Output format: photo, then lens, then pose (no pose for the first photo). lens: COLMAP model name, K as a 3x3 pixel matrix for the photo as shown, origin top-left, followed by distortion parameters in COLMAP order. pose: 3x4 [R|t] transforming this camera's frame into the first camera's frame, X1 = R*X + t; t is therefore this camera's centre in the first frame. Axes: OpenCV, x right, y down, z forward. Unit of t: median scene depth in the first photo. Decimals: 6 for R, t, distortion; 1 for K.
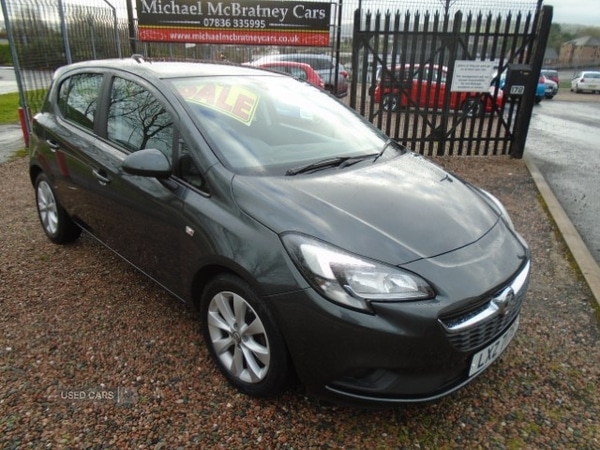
lens RADIAL K [[457.0, 0, 300.0], [0, 457.0, 225.0], [0, 0, 1]] dist [-0.019449, 0.006051]
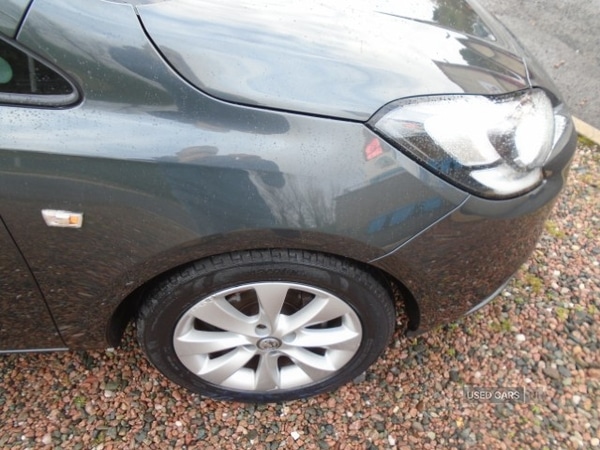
lens RADIAL K [[460.0, 0, 286.4], [0, 460.0, 223.2], [0, 0, 1]] dist [0.001504, 0.001064]
pose [[0.668568, -0.533658, 0.517905, -0.103519], [0.271557, 0.823540, 0.498035, -0.037674], [-0.692296, -0.192330, 0.695511, 0.210636]]
